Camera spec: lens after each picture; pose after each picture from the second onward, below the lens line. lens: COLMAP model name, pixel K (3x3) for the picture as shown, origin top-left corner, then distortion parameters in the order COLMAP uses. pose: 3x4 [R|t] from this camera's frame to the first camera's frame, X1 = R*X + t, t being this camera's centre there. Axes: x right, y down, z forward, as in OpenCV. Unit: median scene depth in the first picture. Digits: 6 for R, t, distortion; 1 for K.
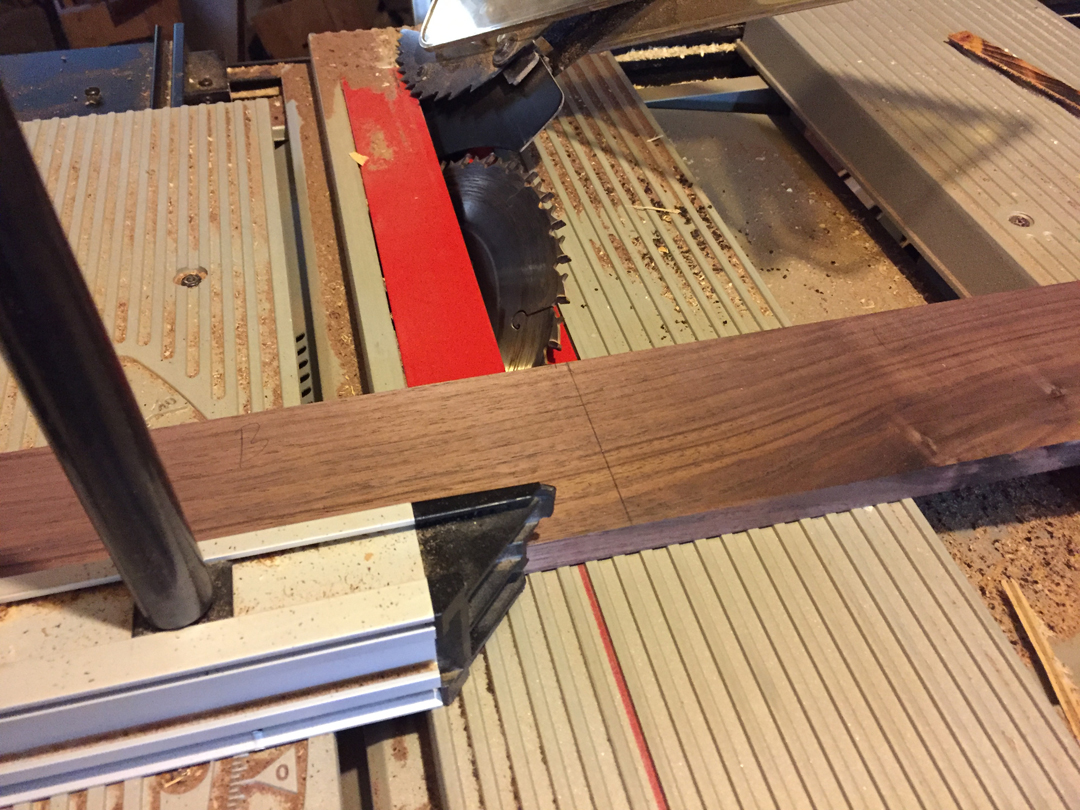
lens RADIAL K [[978.2, 0, 545.0], [0, 978.2, 411.5], [0, 0, 1]] dist [0.079920, -0.131248]
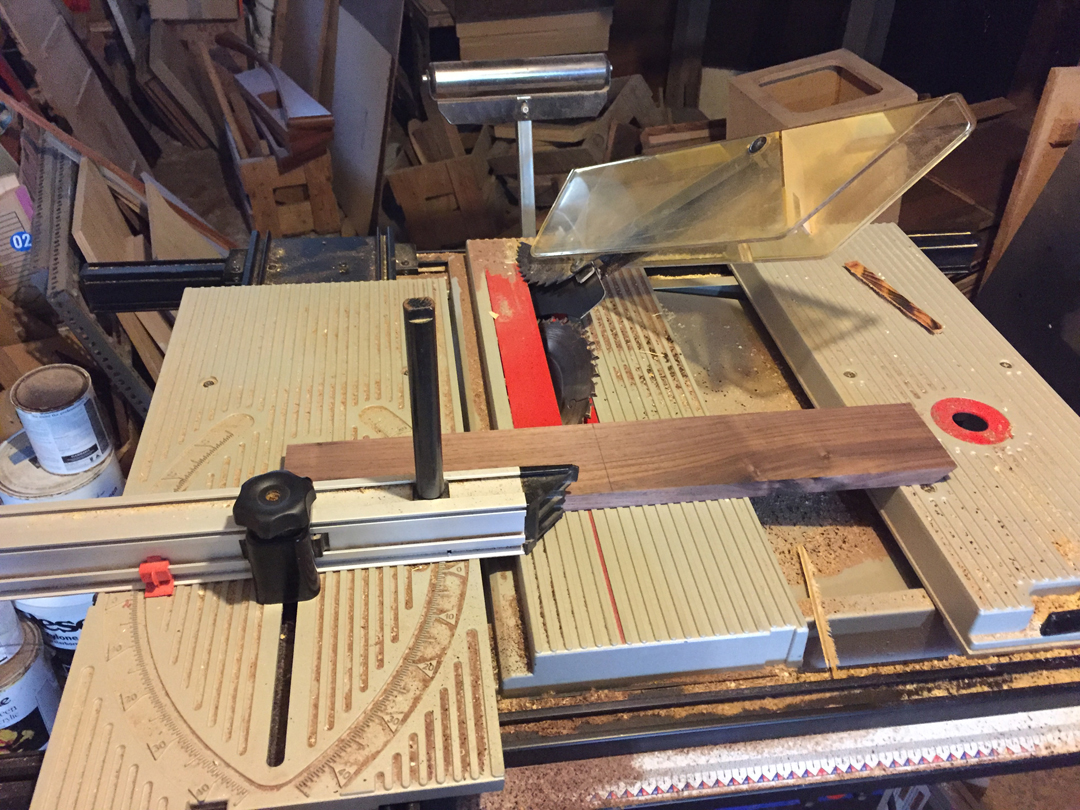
lens RADIAL K [[978.2, 0, 539.9], [0, 978.2, 403.9], [0, 0, 1]] dist [0.079920, -0.131248]
pose [[0.994341, 0.075135, -0.075101, 0.055372], [-0.084358, 0.988140, -0.128311, 0.158389], [0.064570, 0.133920, 0.988886, -0.916182]]
